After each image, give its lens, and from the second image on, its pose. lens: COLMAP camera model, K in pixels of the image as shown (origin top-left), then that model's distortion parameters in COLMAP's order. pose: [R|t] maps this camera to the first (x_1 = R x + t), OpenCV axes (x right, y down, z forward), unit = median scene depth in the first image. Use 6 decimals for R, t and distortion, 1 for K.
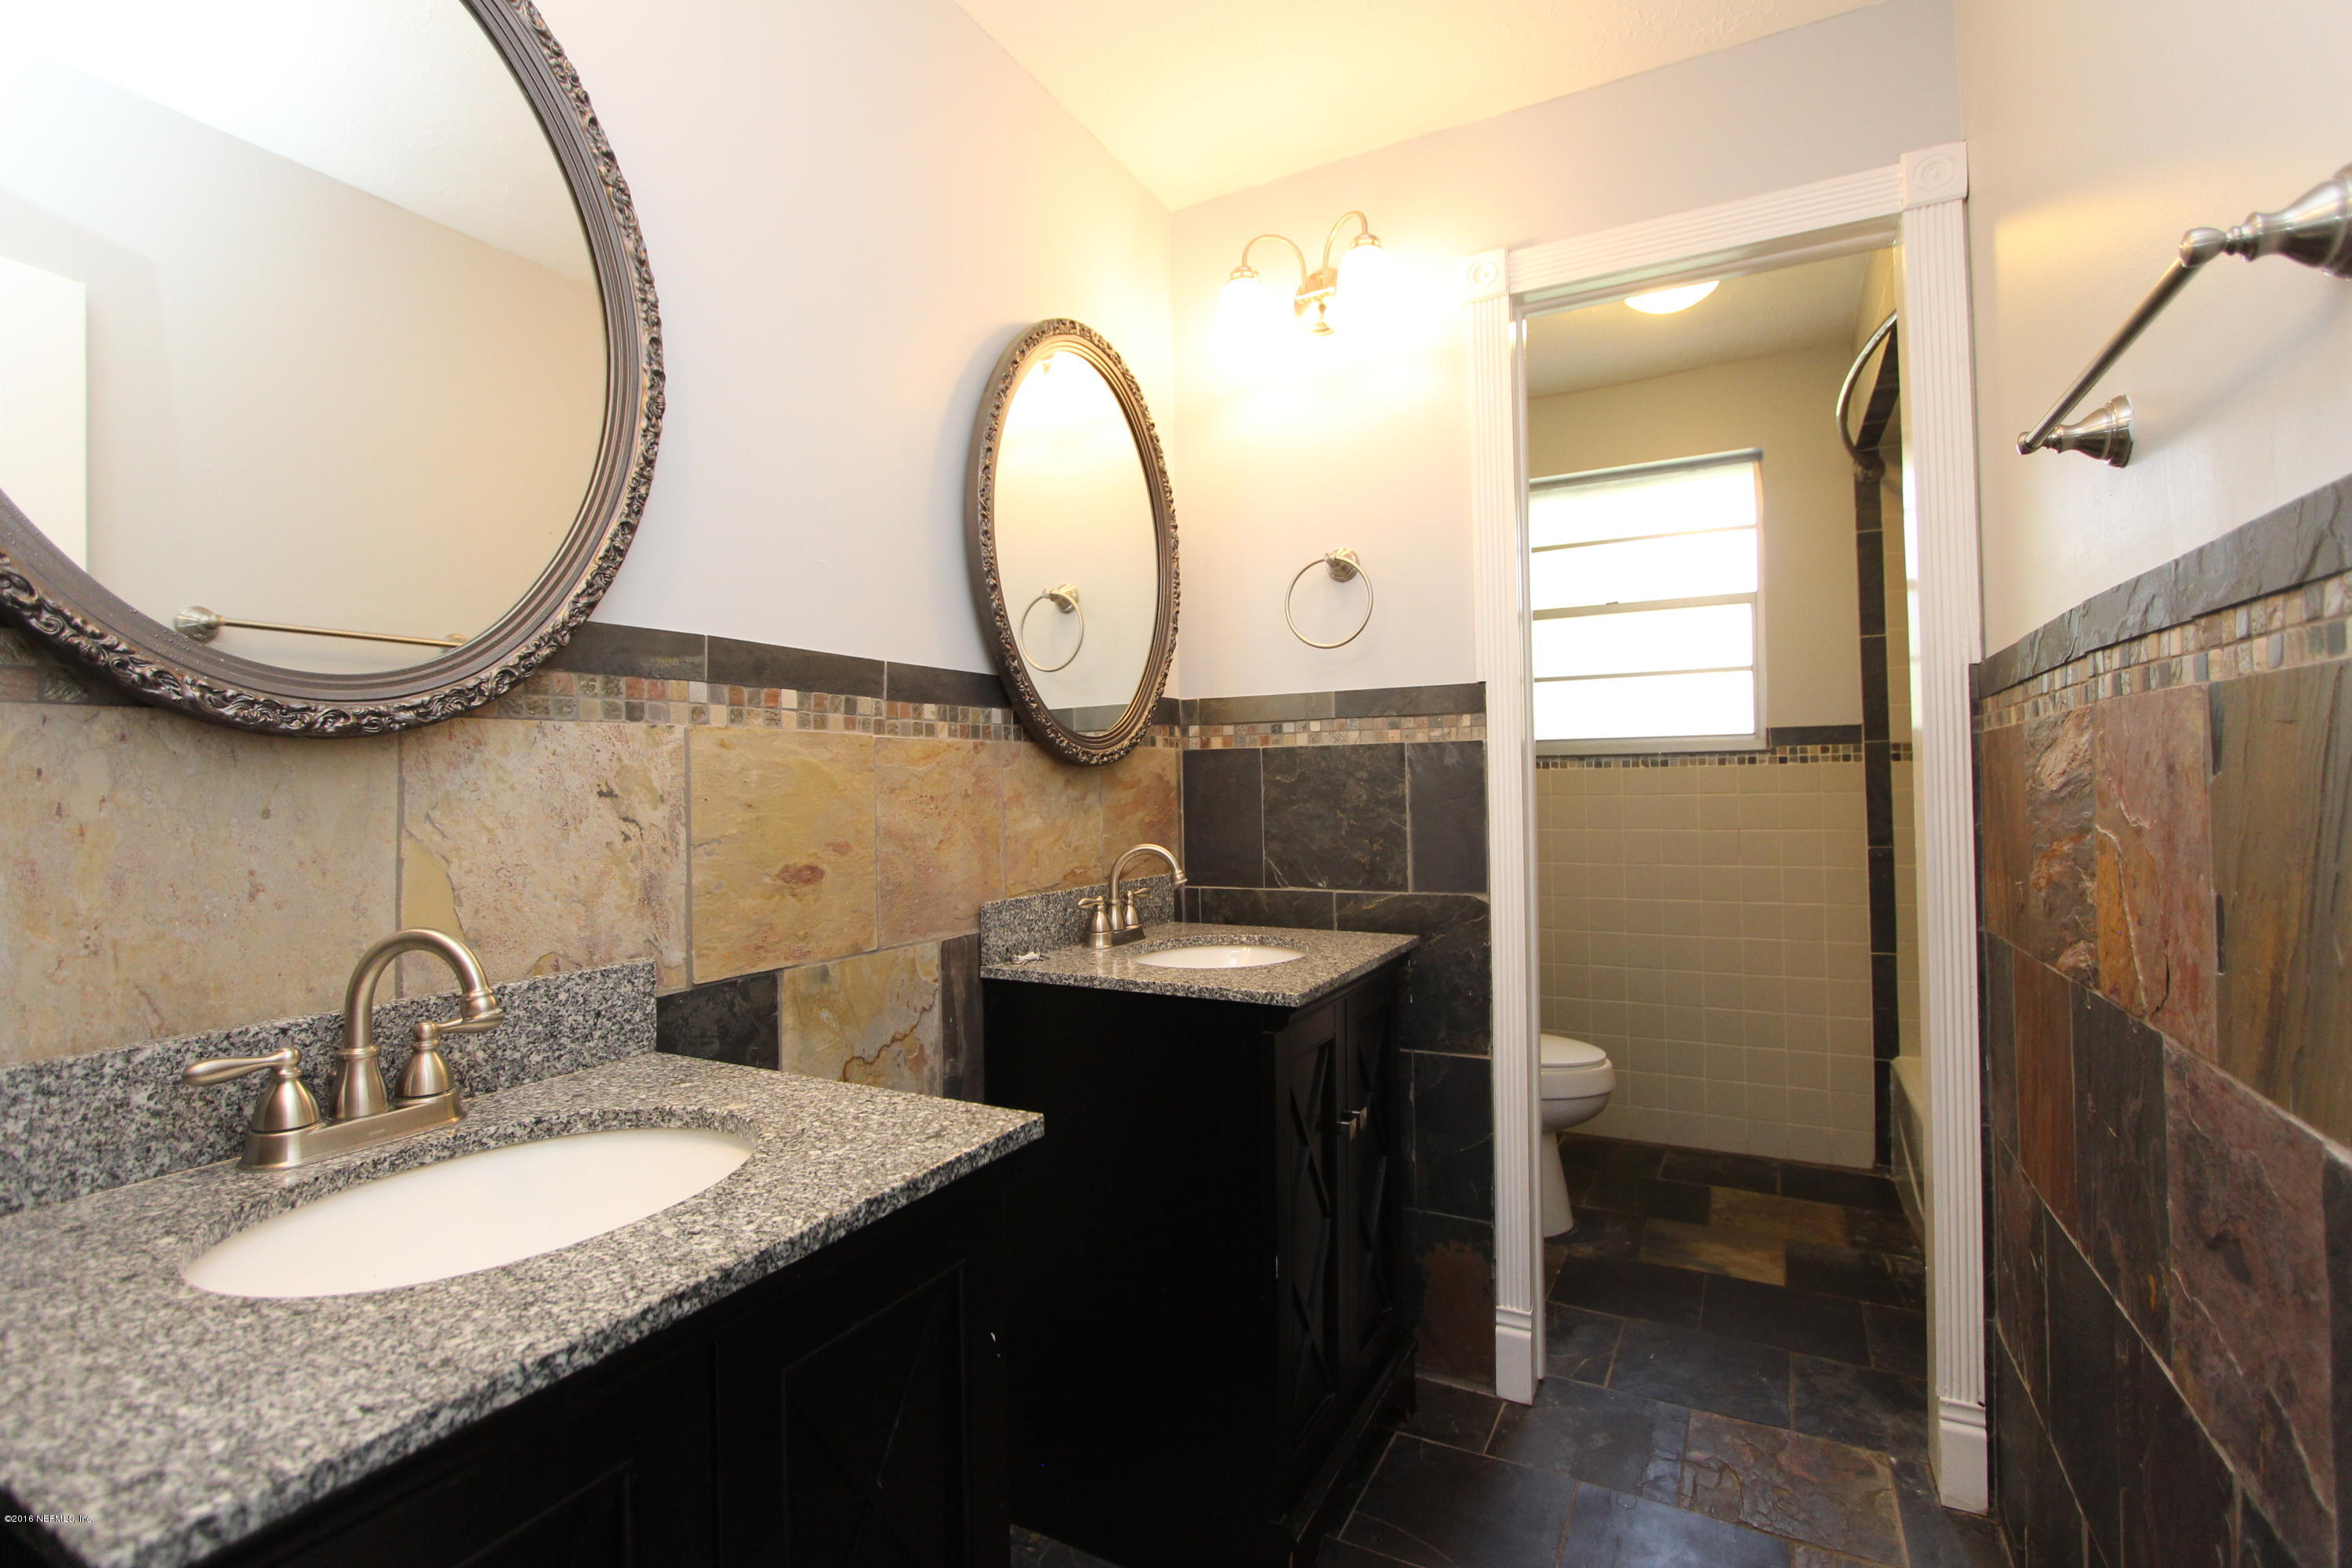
lens RADIAL K [[1078.3, 0, 1170.1], [0, 1078.3, 769.8], [0, 0, 1]] dist [-0.005656, -0.000187]
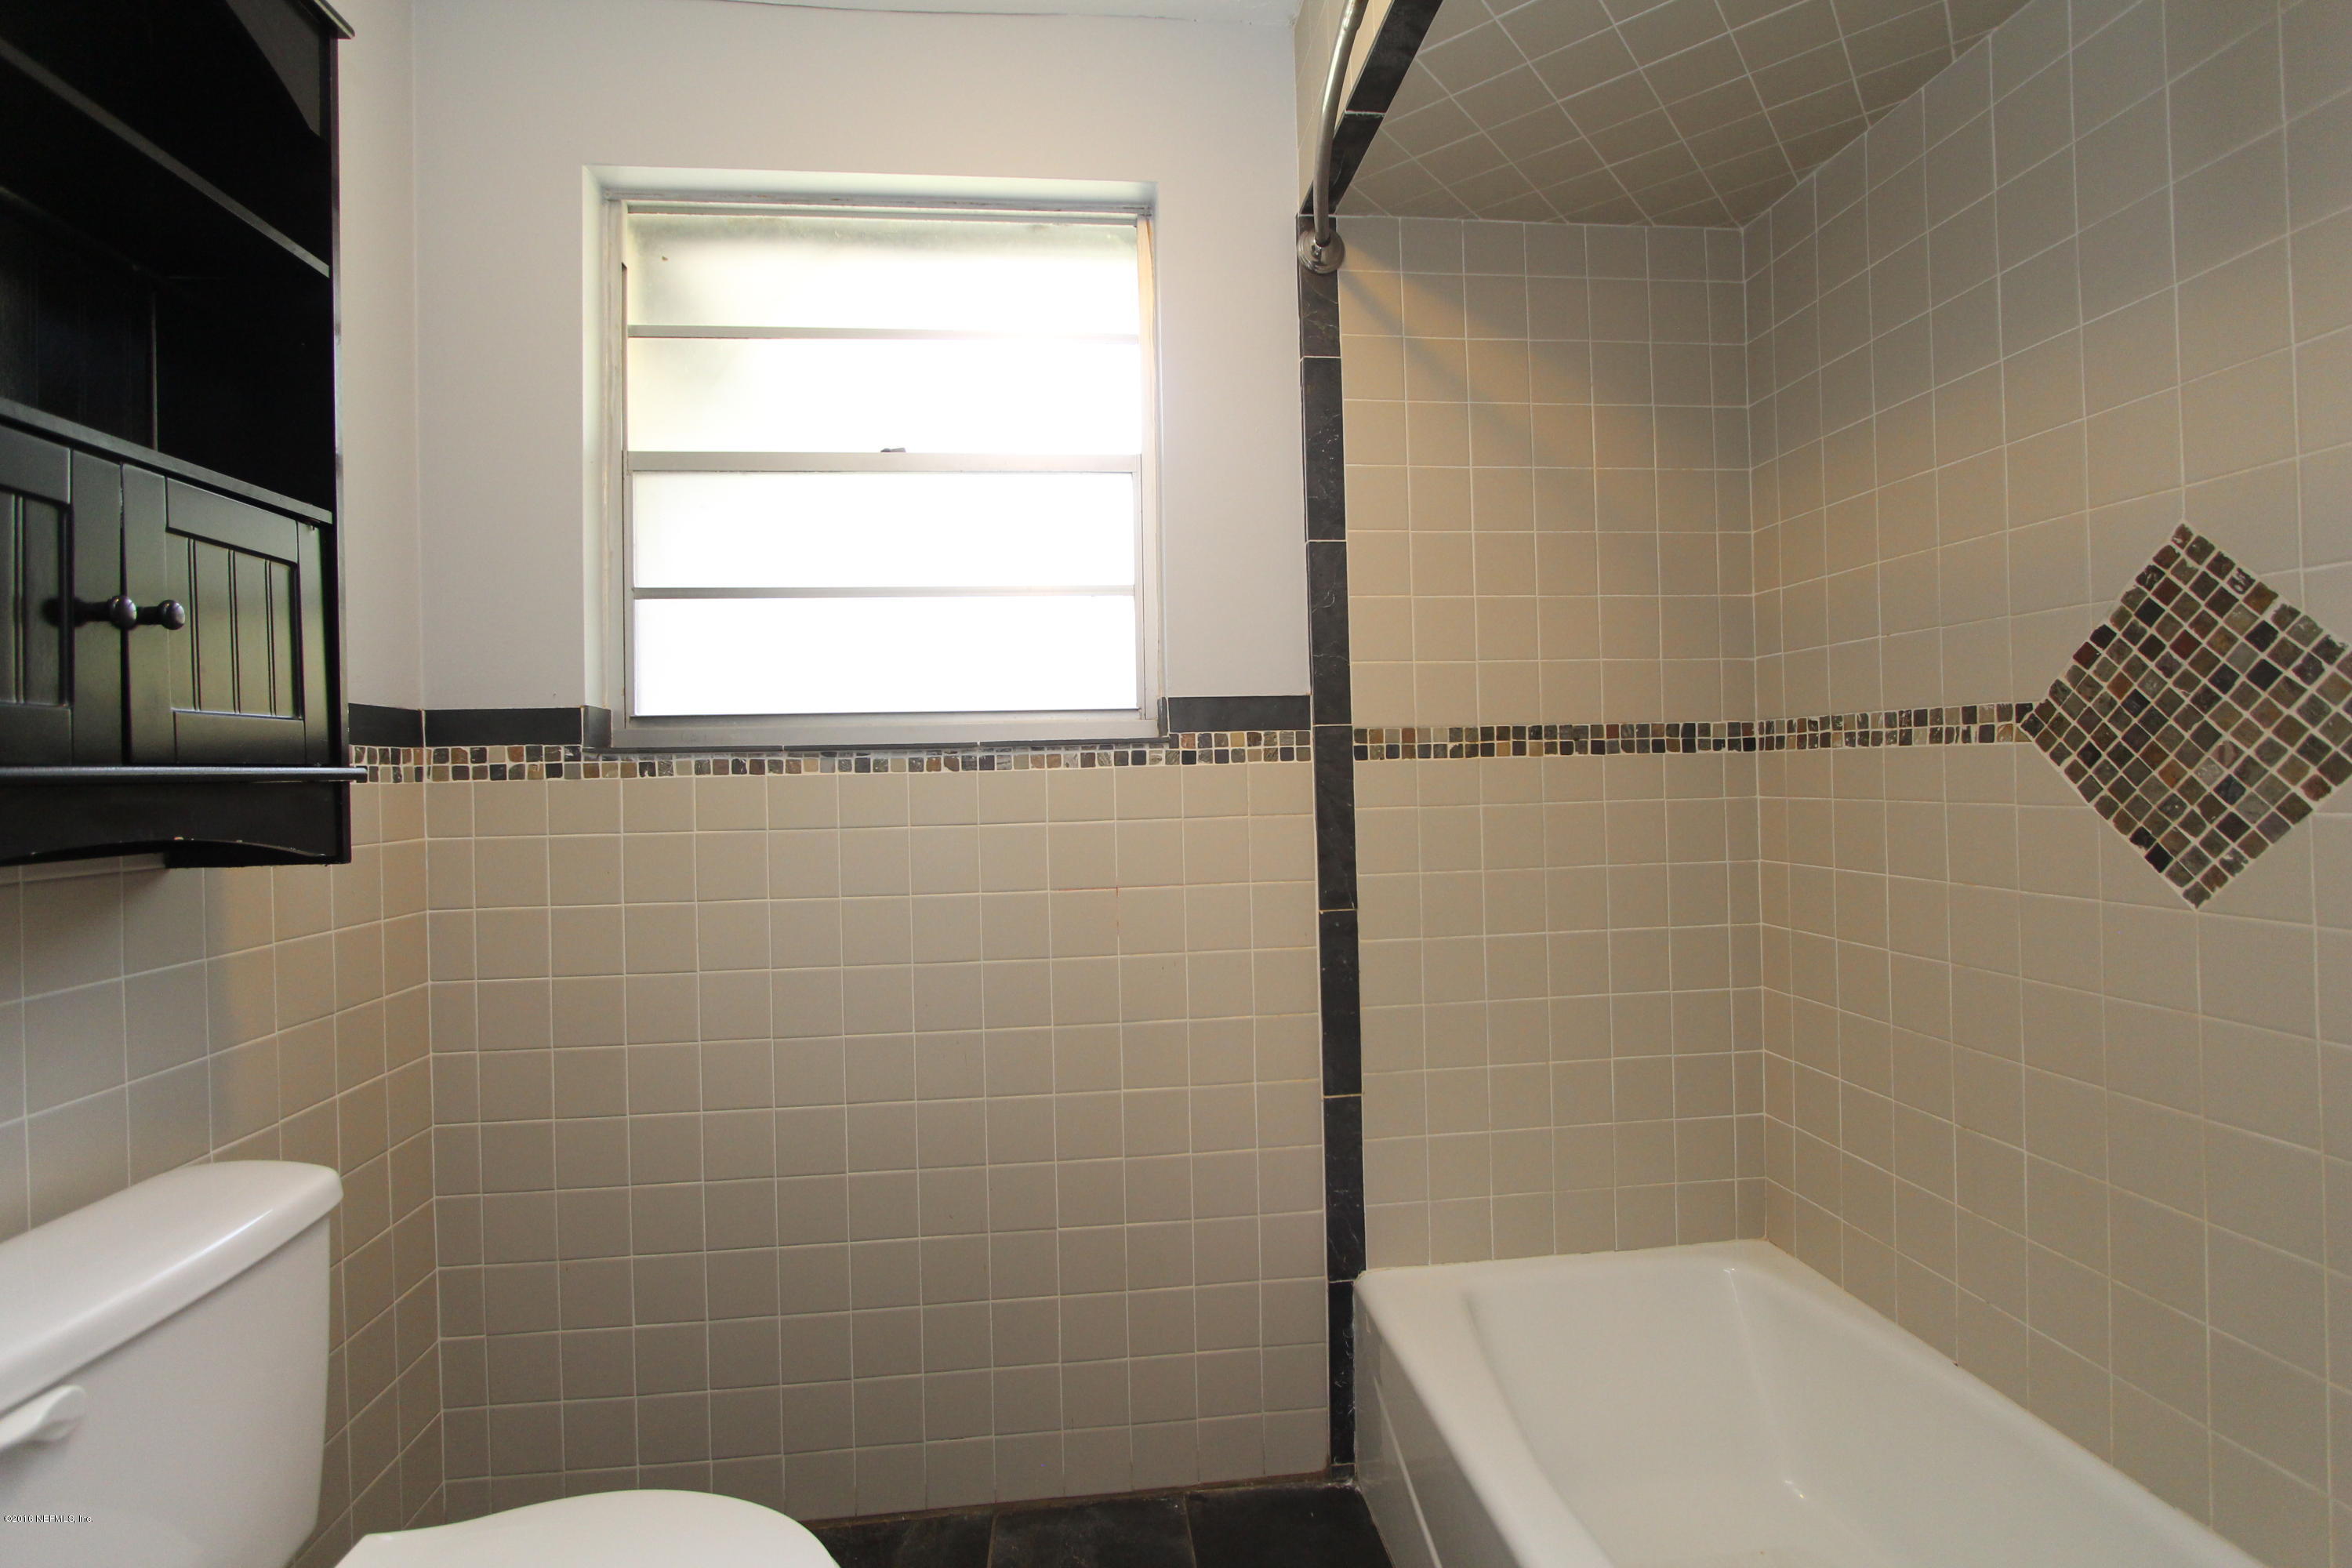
lens RADIAL K [[1078.3, 0, 1171.5], [0, 1078.3, 769.8], [0, 0, 1]] dist [-0.005656, -0.000187]
pose [[0.832525, -0.005087, 0.553965, 0.257331], [0.000952, 0.999969, 0.007752, -0.007019], [-0.553987, -0.005927, 0.832504, 0.545225]]
